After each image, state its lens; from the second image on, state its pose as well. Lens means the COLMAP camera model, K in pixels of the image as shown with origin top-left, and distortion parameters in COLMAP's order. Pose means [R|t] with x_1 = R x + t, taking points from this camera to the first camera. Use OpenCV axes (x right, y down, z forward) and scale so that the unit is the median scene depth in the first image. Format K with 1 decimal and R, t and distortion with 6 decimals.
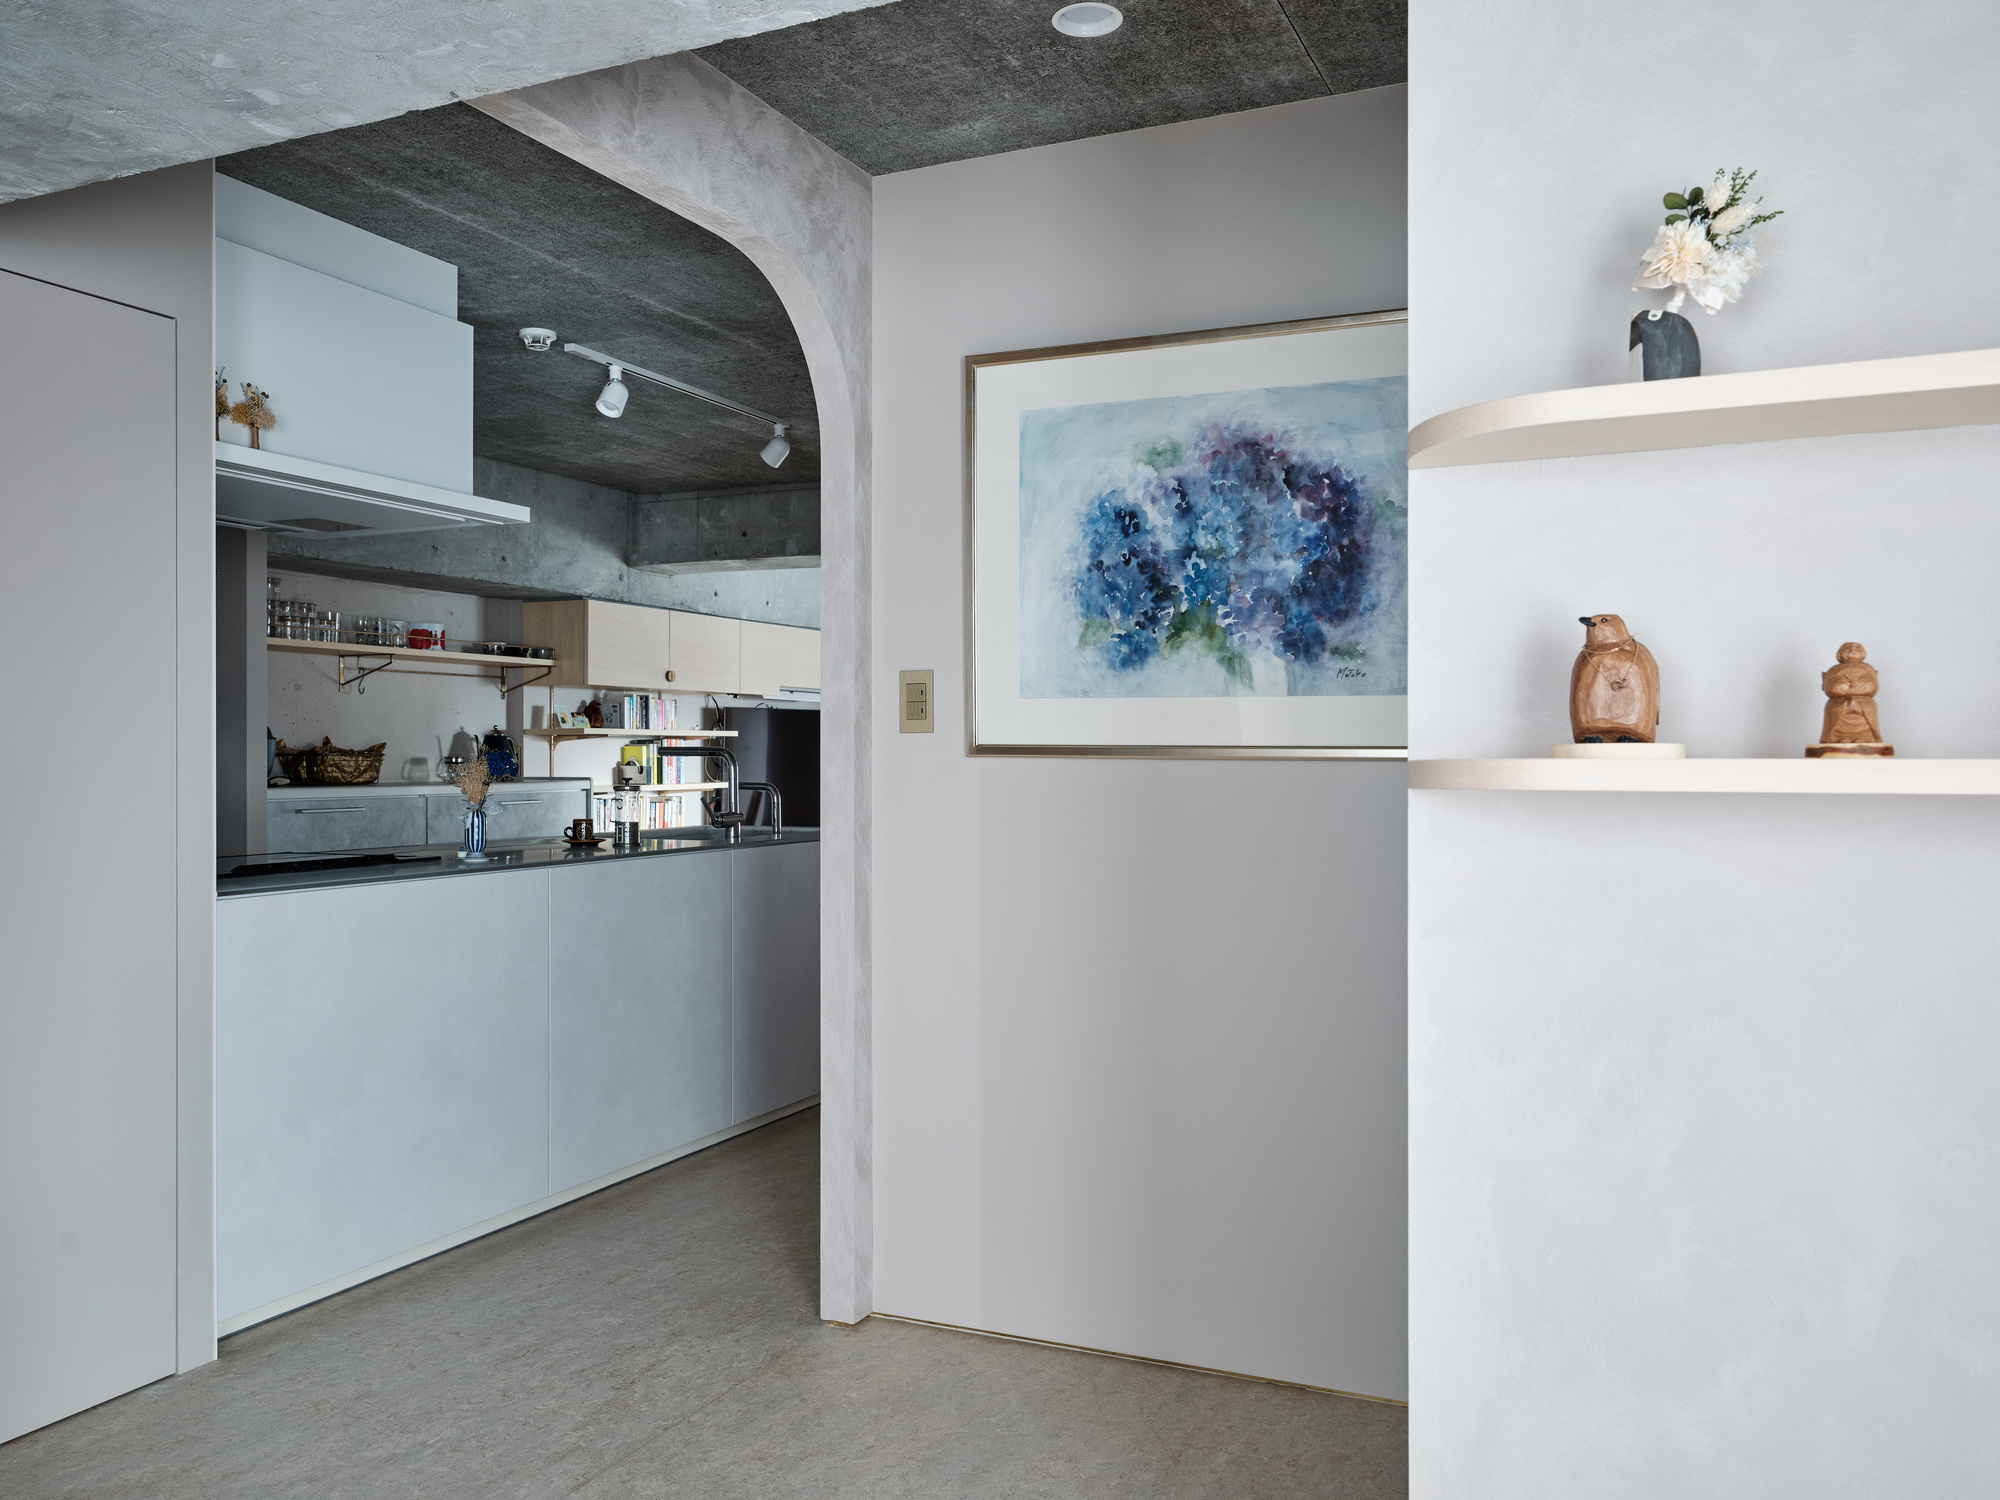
lens RADIAL K [[1556.5, 0, 997.5], [0, 1556.5, 754.7], [0, 0, 1]] dist [0.002894, 0.000928]
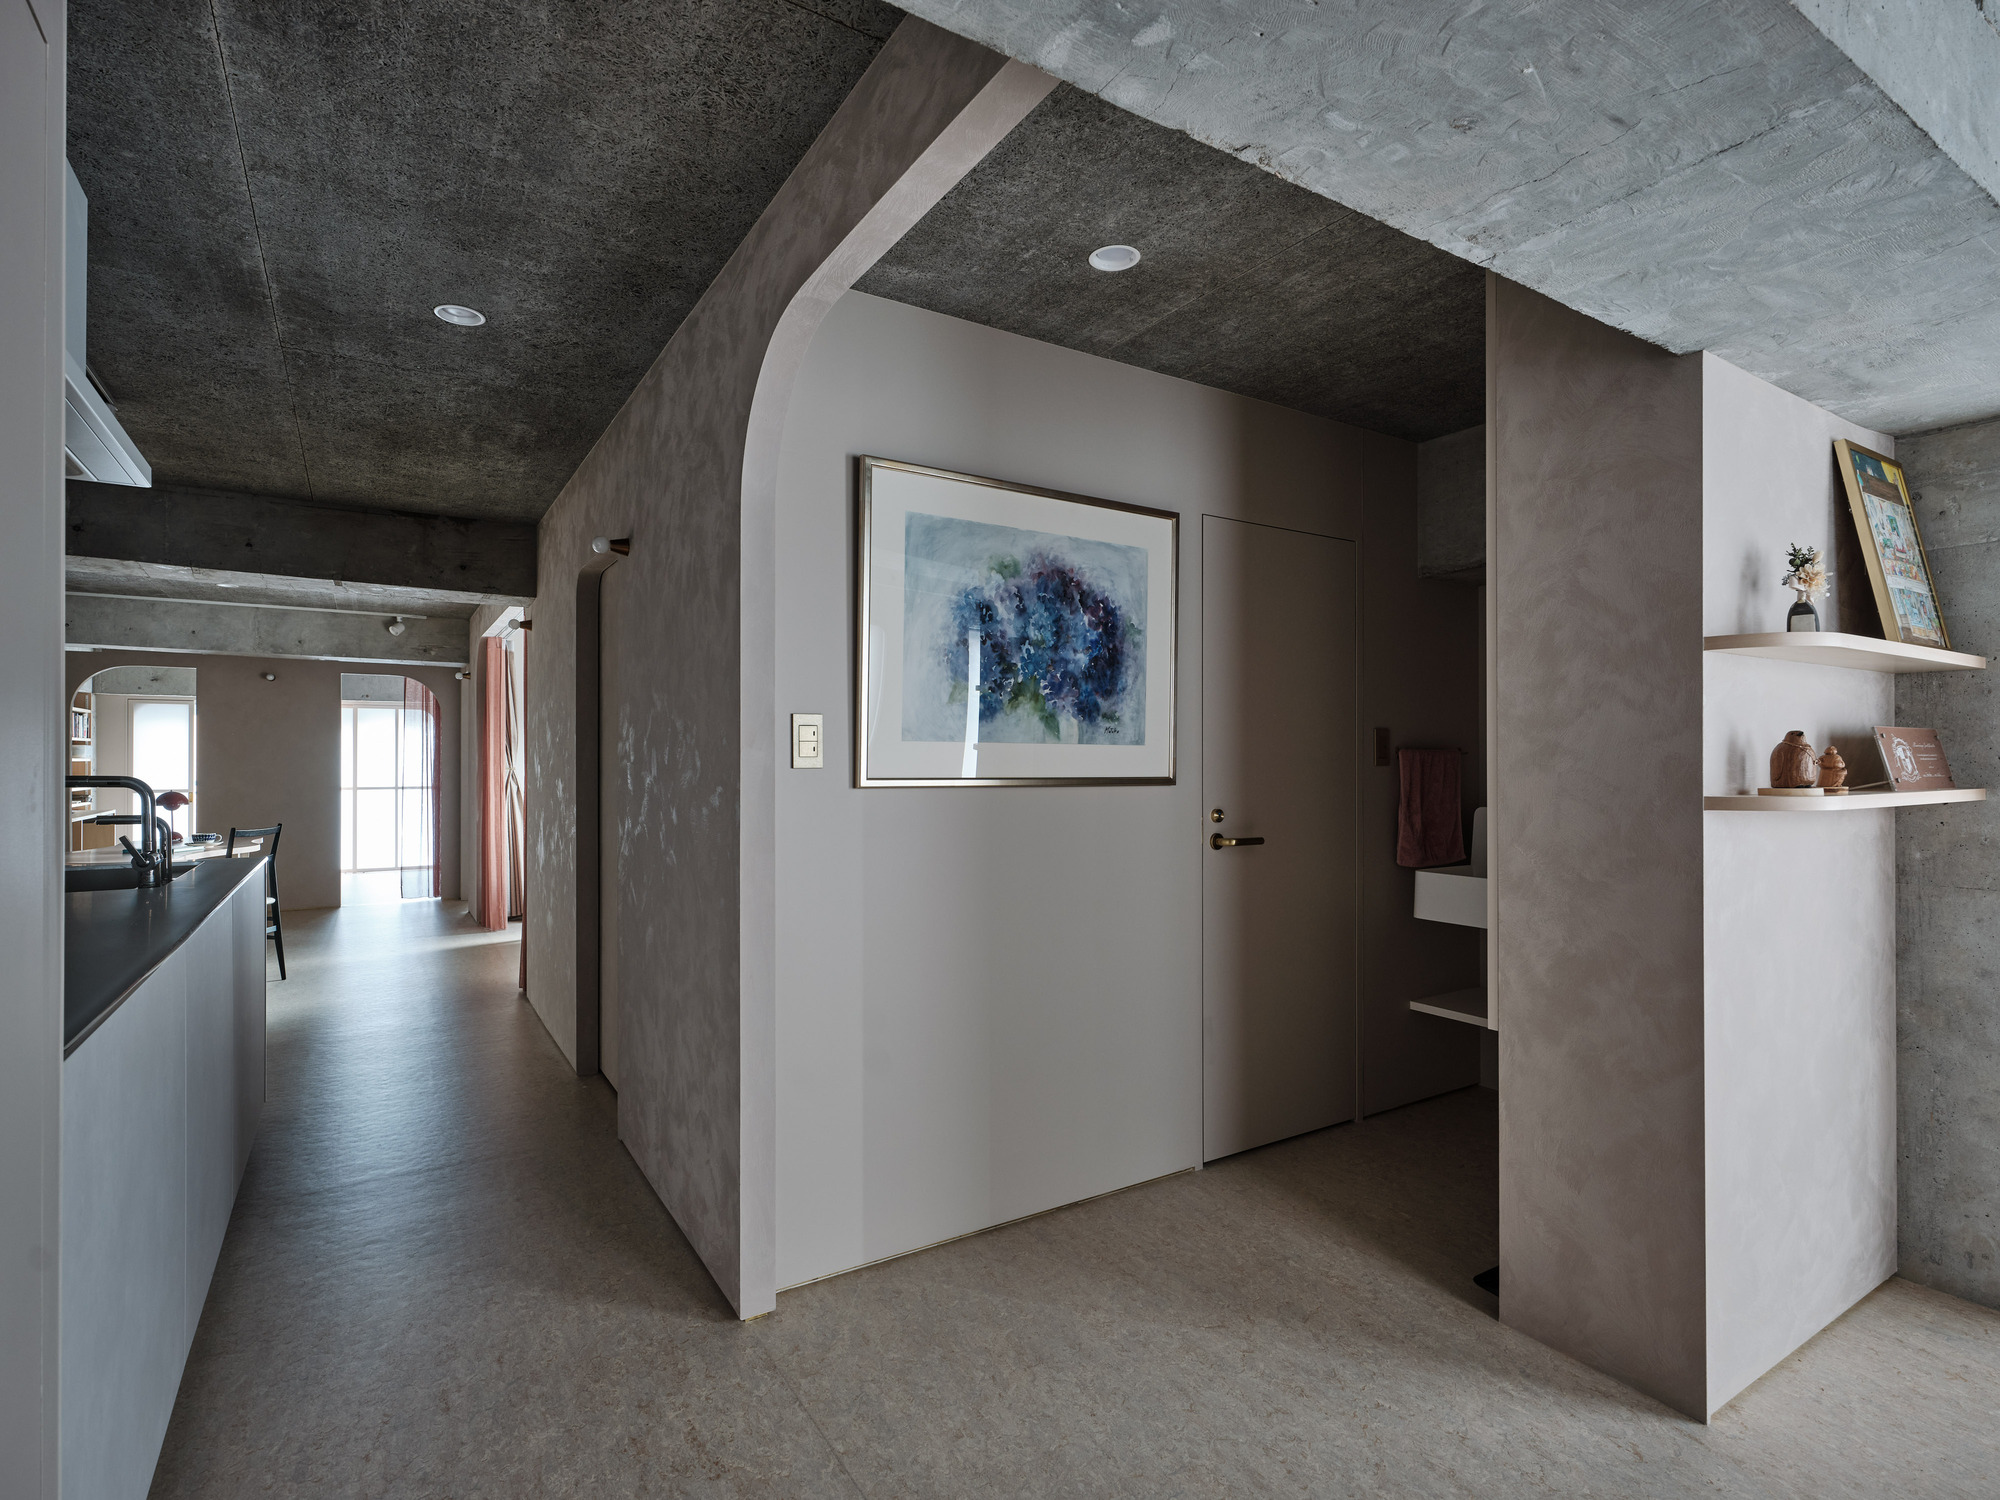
lens RADIAL K [[997.8, 0, 1002.6], [0, 997.8, 758.0], [0, 0, 1]] dist [-0.000930, 0.000233]
pose [[0.547589, 0.002573, 0.836744, -0.645561], [0.003154, 0.999982, -0.005140, -0.019170], [-0.836742, 0.005454, 0.547571, 0.523946]]
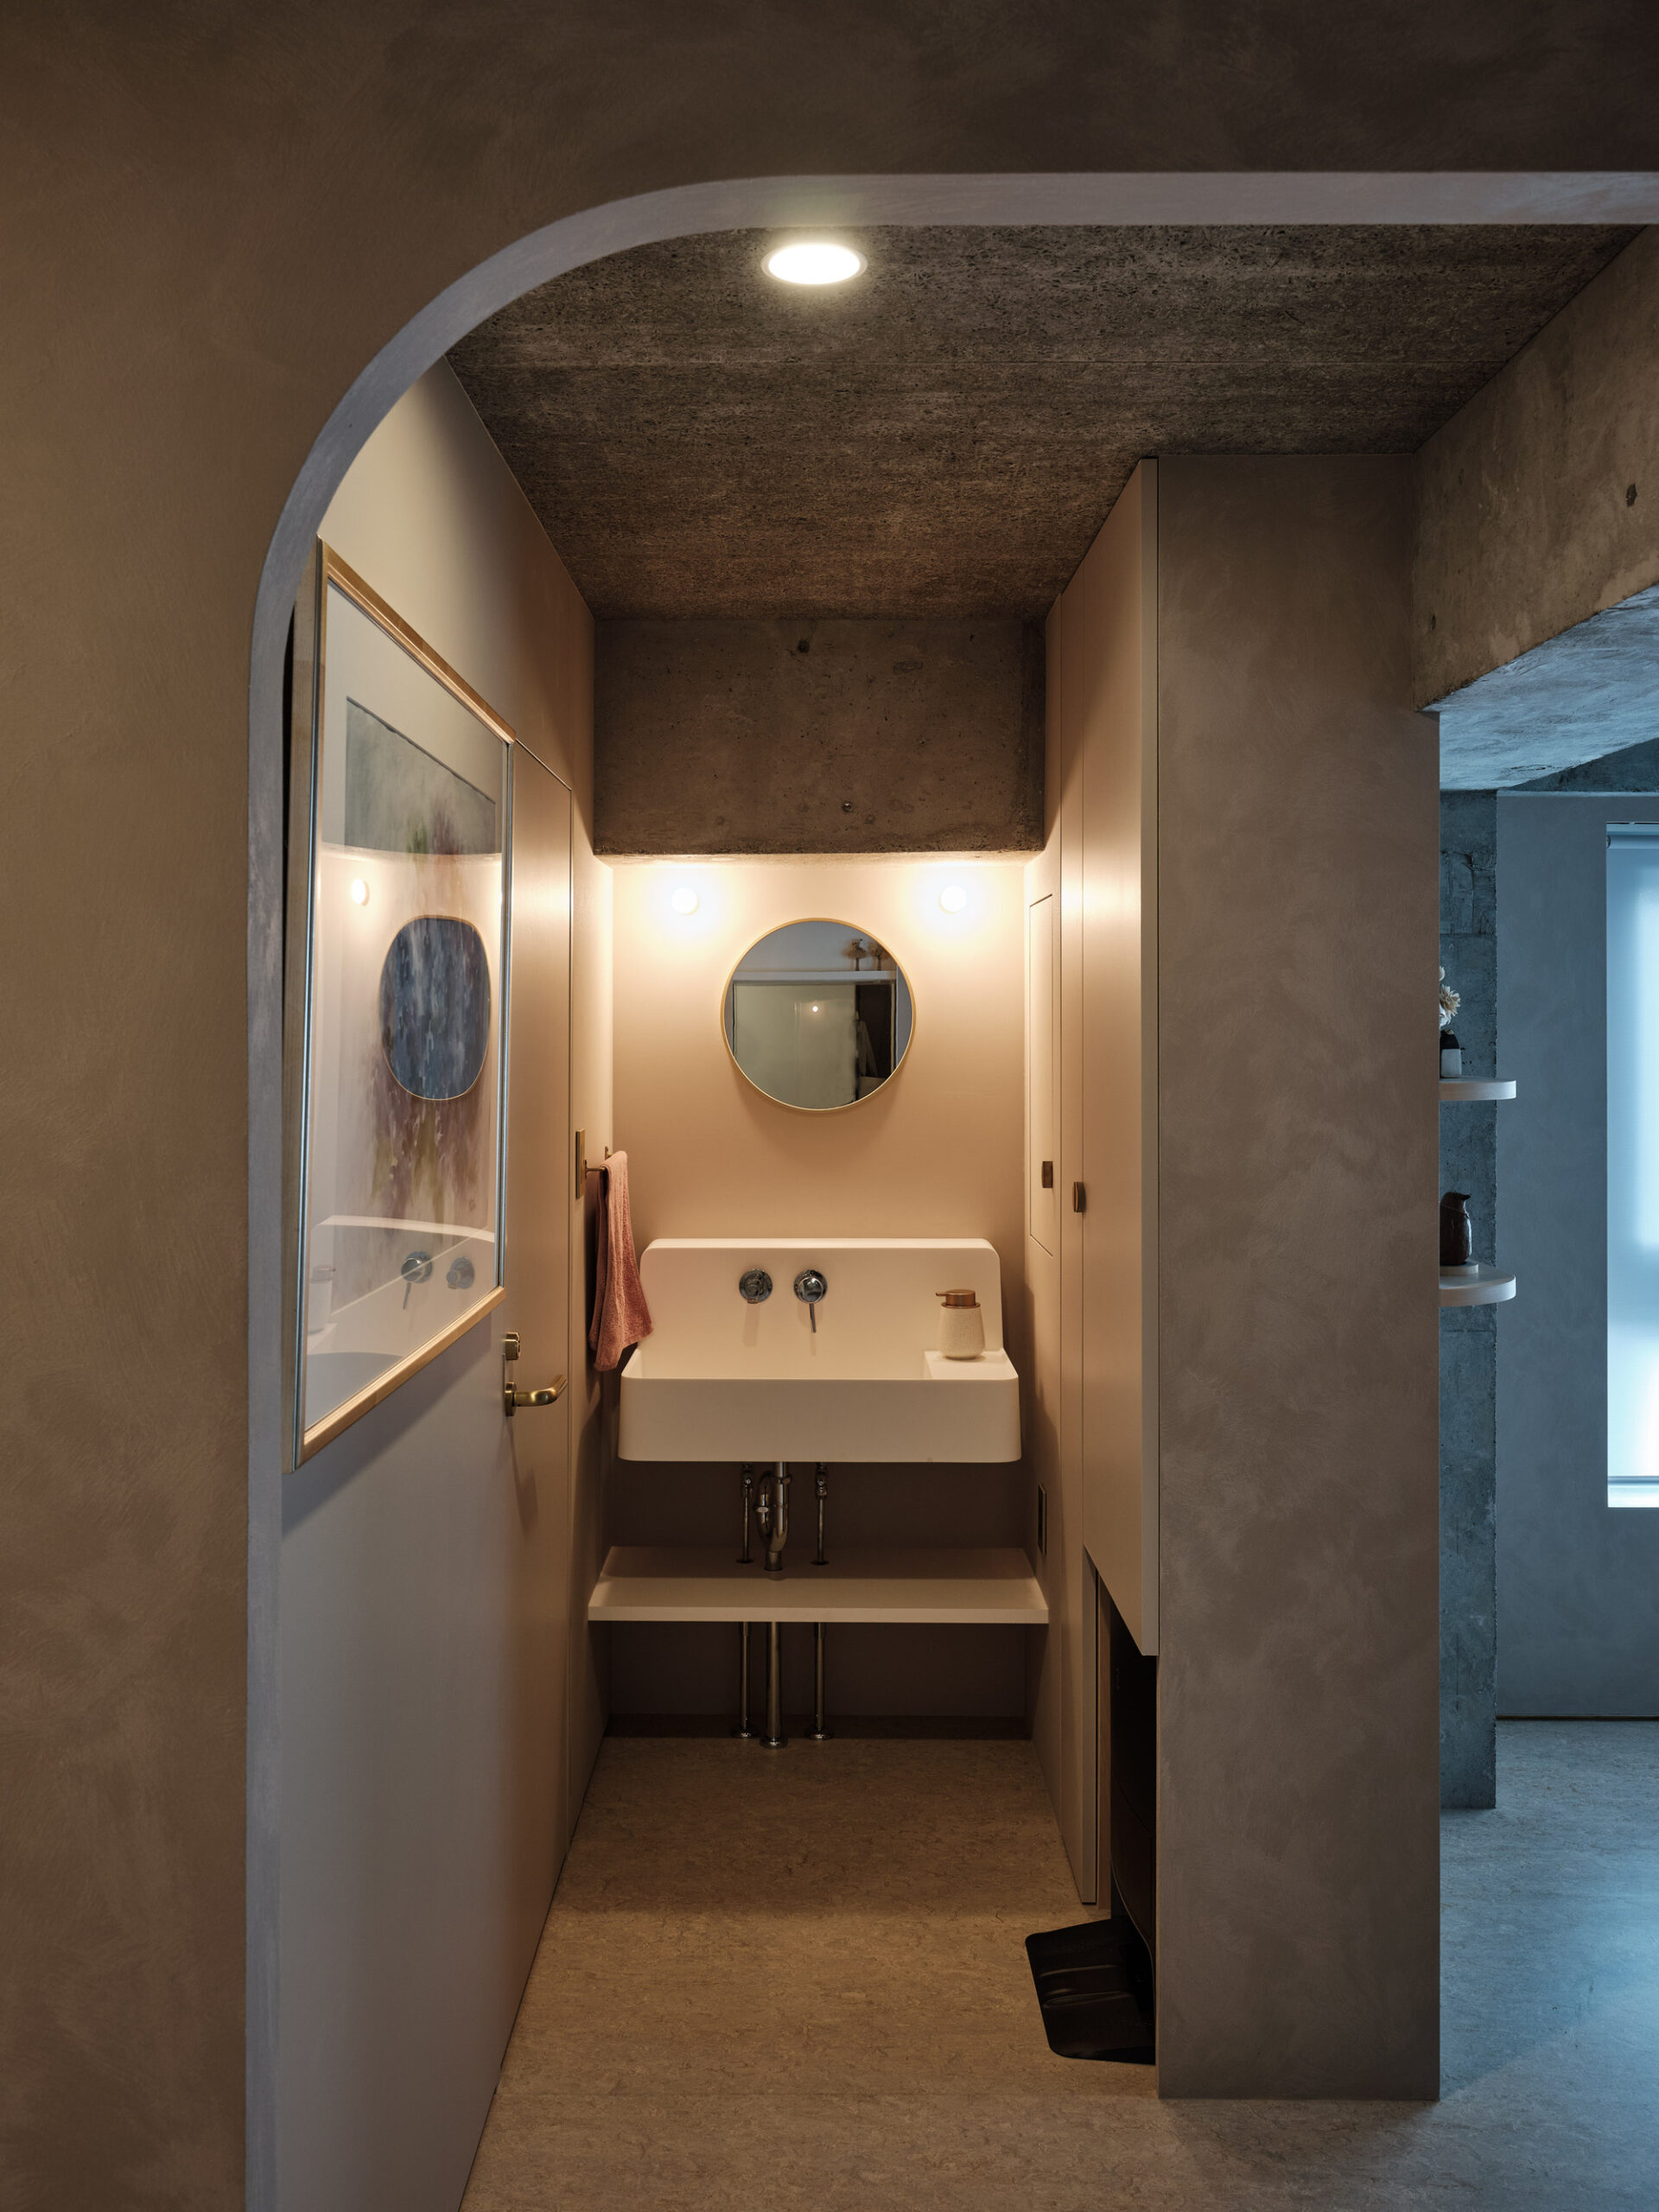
lens RADIAL K [[1813.0, 0, 845.9], [0, 1813.0, 1013.7], [0, 0, 1]] dist [-0.003400, -0.007197]
pose [[-0.402170, 0.007995, 0.915530, -0.569419], [0.002364, 0.999968, -0.007694, -0.127739], [-0.915562, -0.000930, -0.402176, 1.135390]]
